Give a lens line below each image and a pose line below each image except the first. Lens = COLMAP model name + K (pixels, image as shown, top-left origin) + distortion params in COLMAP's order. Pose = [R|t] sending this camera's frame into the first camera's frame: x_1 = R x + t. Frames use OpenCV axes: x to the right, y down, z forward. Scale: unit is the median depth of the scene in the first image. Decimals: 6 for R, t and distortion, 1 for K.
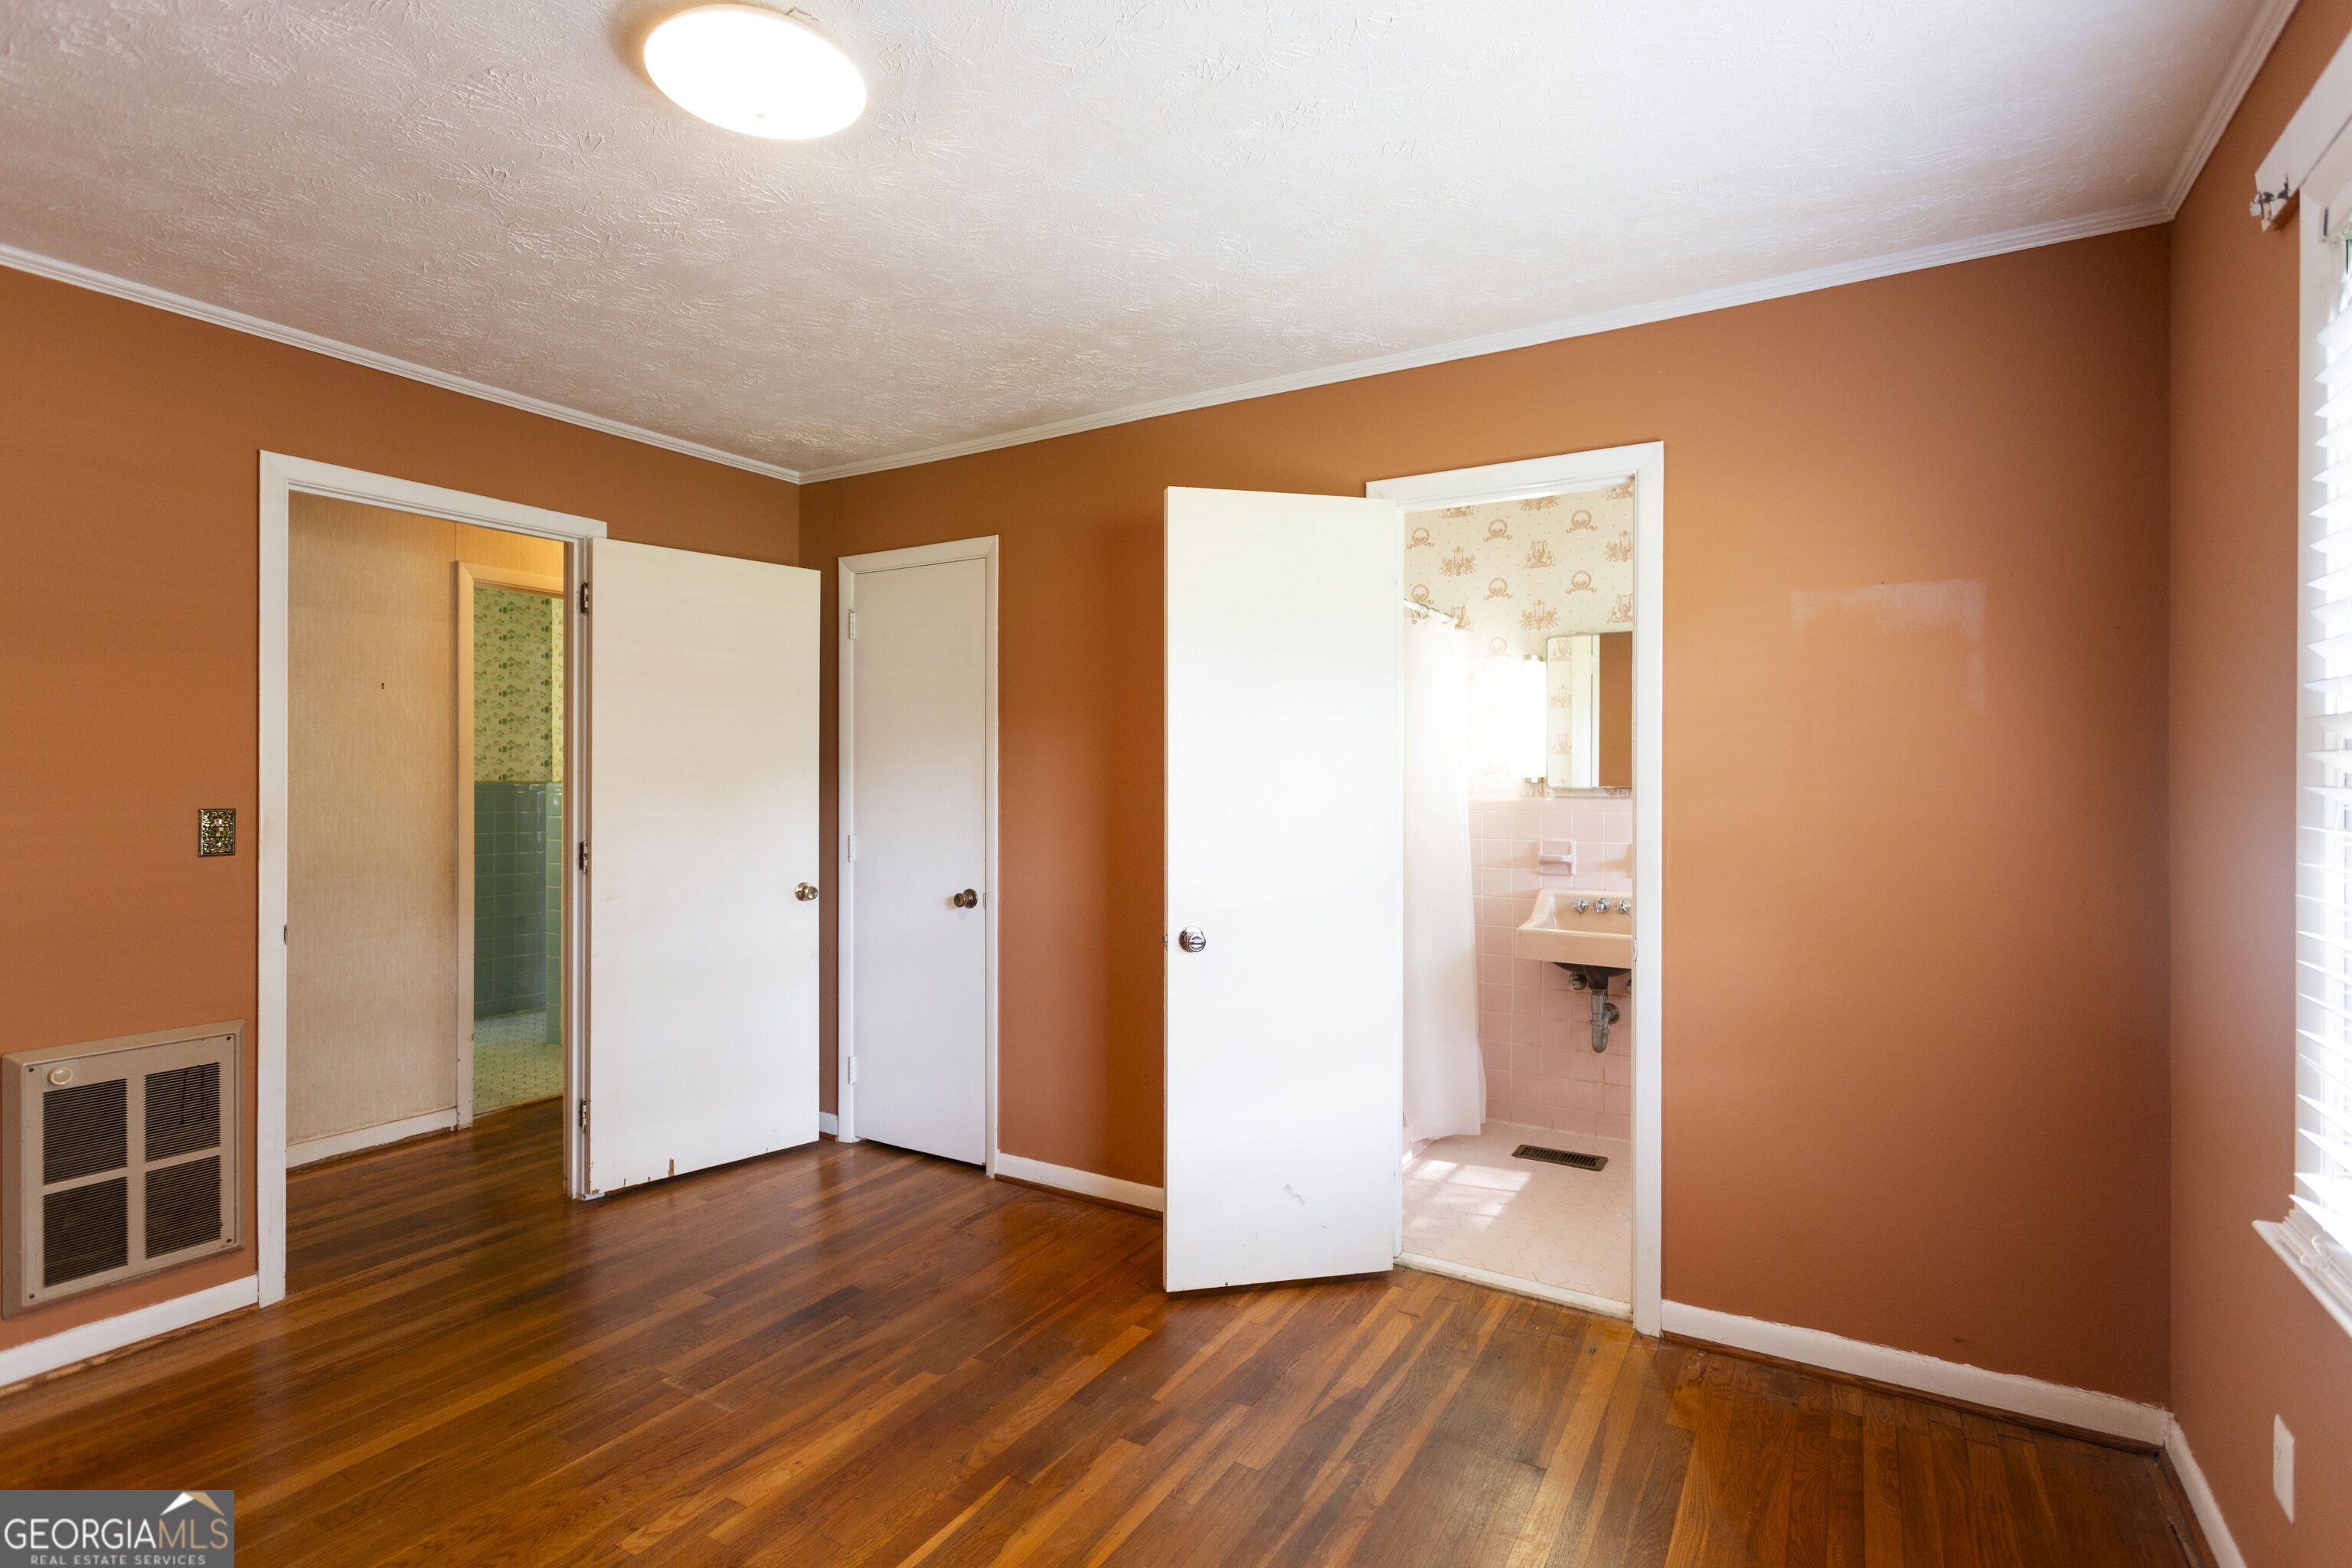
lens RADIAL K [[1095.4, 0, 1173.0], [0, 1095.4, 767.9], [0, 0, 1]] dist [-0.001556, 0.001008]
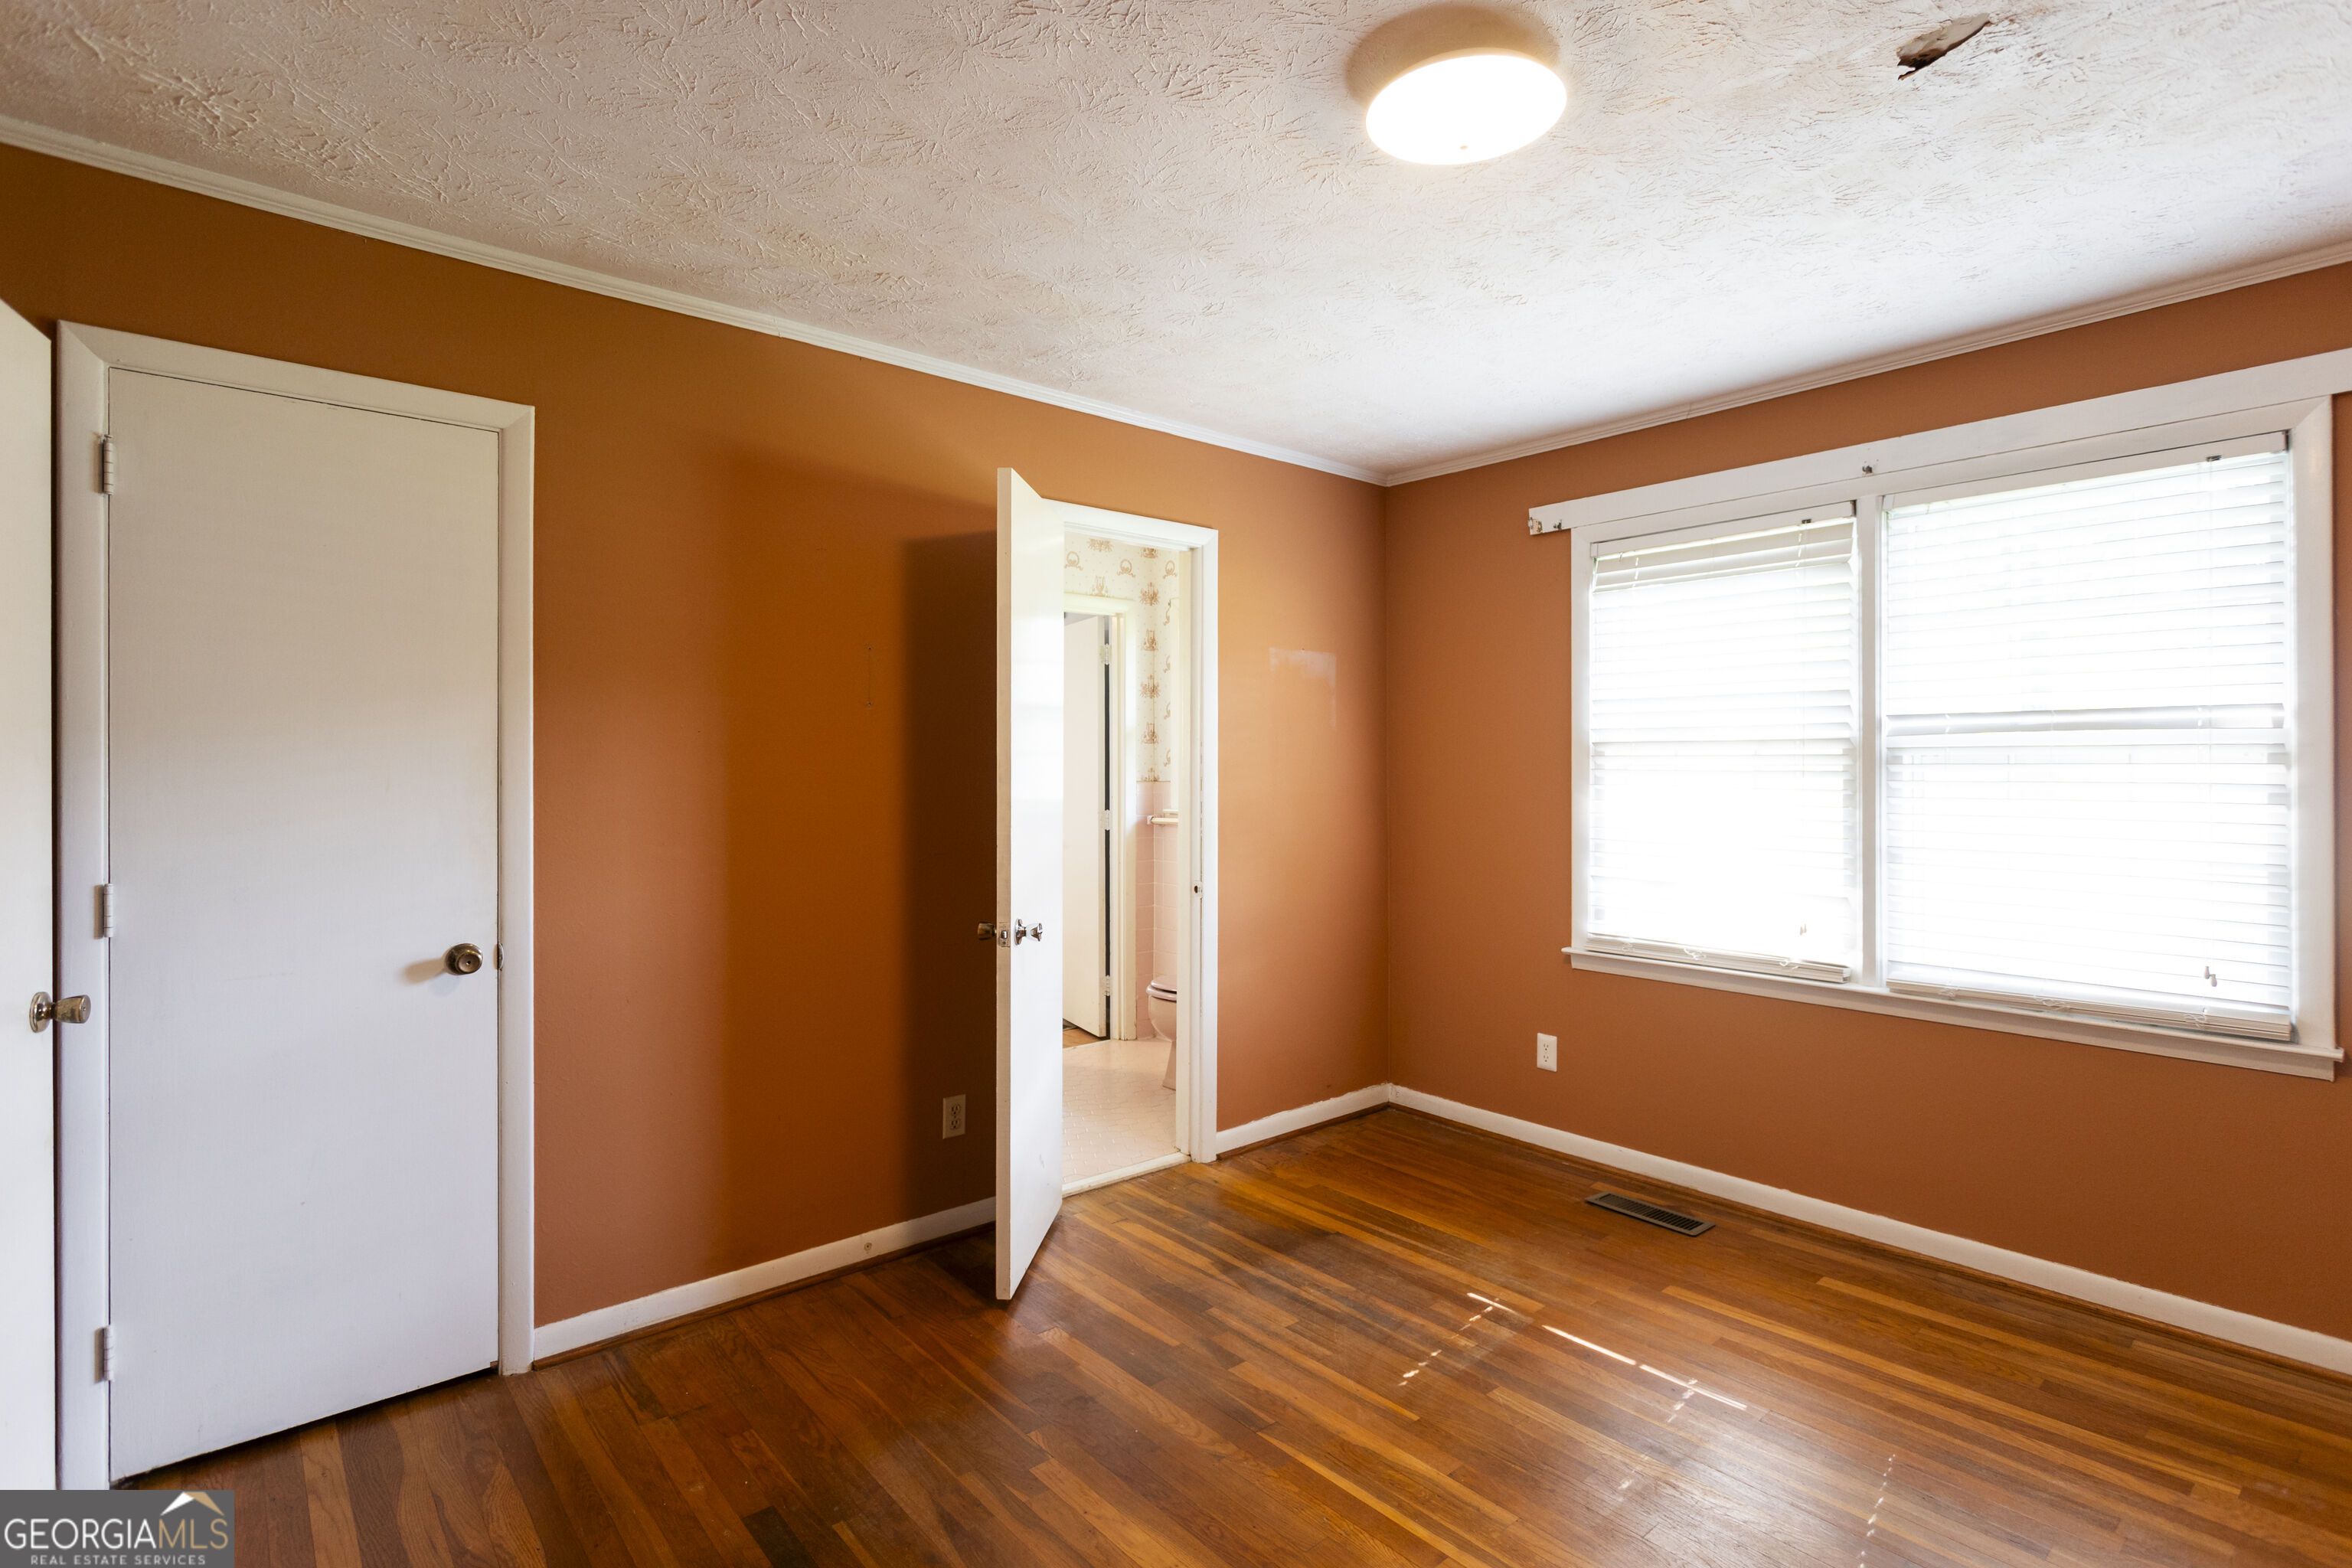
lens RADIAL K [[1110.0, 0, 1165.4], [0, 1110.0, 760.3], [0, 0, 1]] dist [0.000983, 0.001060]
pose [[0.343013, 0.001398, 0.939330, -0.933545], [-0.005661, 0.999984, 0.000579, 0.000633], [-0.939314, -0.005516, 0.343015, 0.569531]]
